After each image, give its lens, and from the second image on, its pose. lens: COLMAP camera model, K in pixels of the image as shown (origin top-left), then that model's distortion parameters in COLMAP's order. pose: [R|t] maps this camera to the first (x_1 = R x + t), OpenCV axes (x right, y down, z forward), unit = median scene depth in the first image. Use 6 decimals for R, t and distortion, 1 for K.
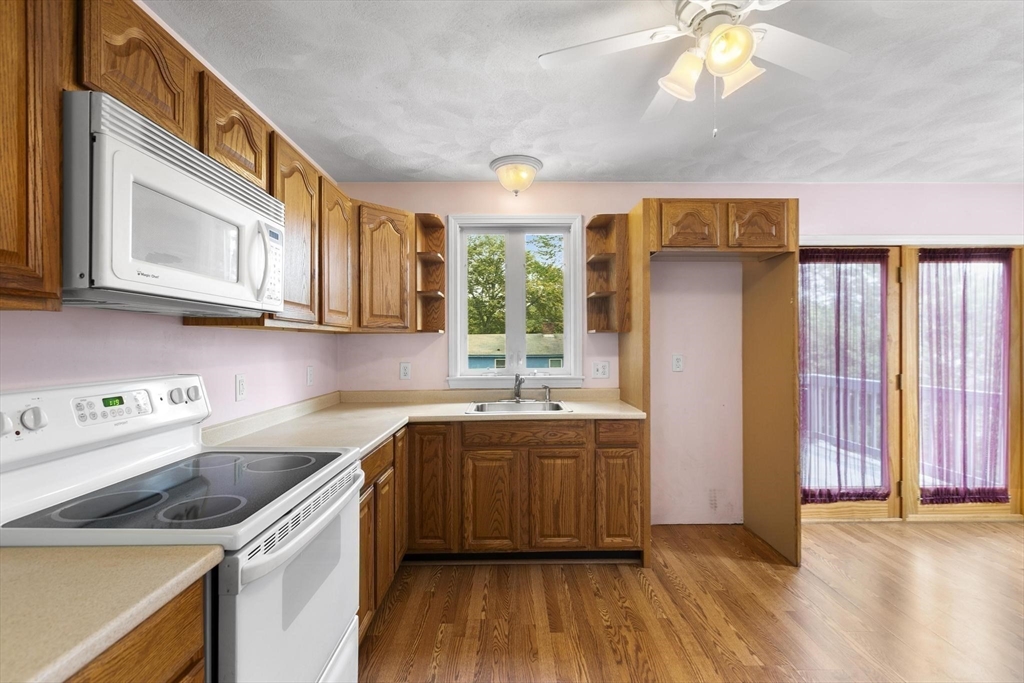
lens RADIAL K [[454.7, 0, 514.3], [0, 454.7, 344.9], [0, 0, 1]] dist [-0.000609, -0.000347]
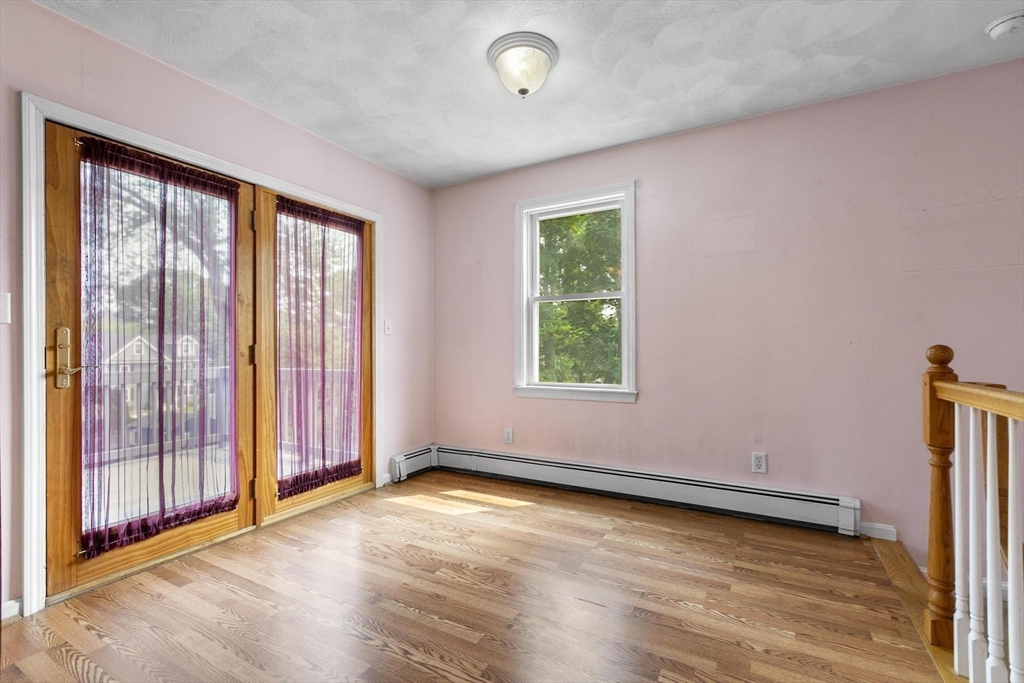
lens RADIAL K [[454.7, 0, 514.3], [0, 454.7, 344.9], [0, 0, 1]] dist [-0.000609, -0.000347]
pose [[0.493866, 0.007085, 0.869509, 0.392883], [0.005841, 0.999917, -0.011465, 0.079297], [-0.869518, 0.010741, 0.493784, 0.213751]]
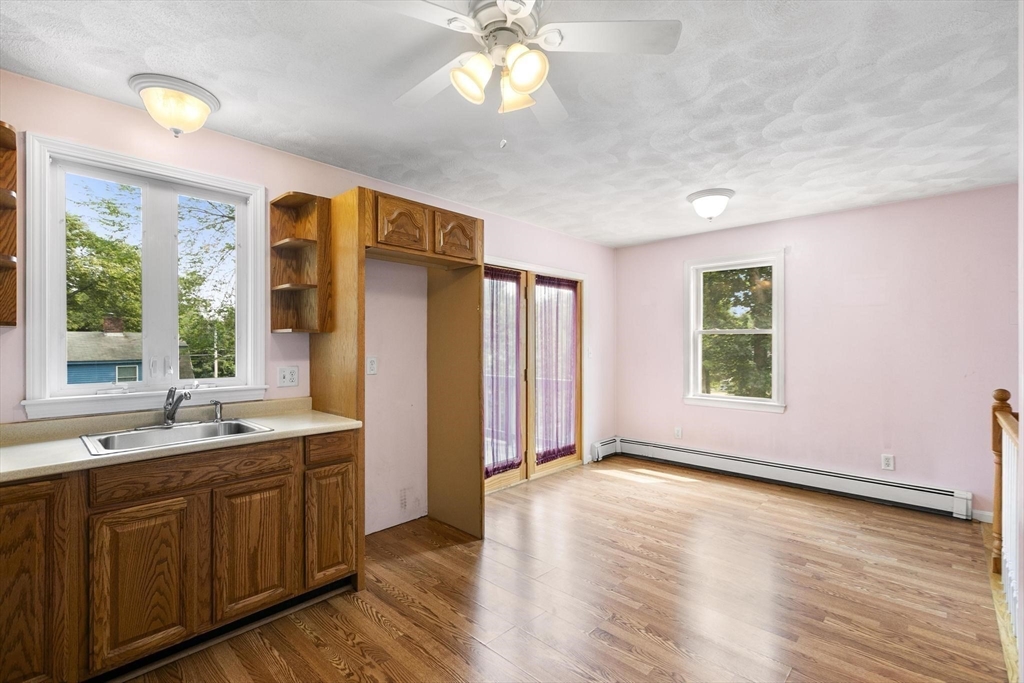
lens RADIAL K [[458.5, 0, 512.8], [0, 458.5, 344.1], [0, 0, 1]] dist [-0.000463, -0.000027]
pose [[0.693990, 0.003459, 0.719976, -0.133742], [0.000672, 0.999985, -0.005453, 0.000205], [-0.719984, 0.004269, 0.693977, 0.114150]]
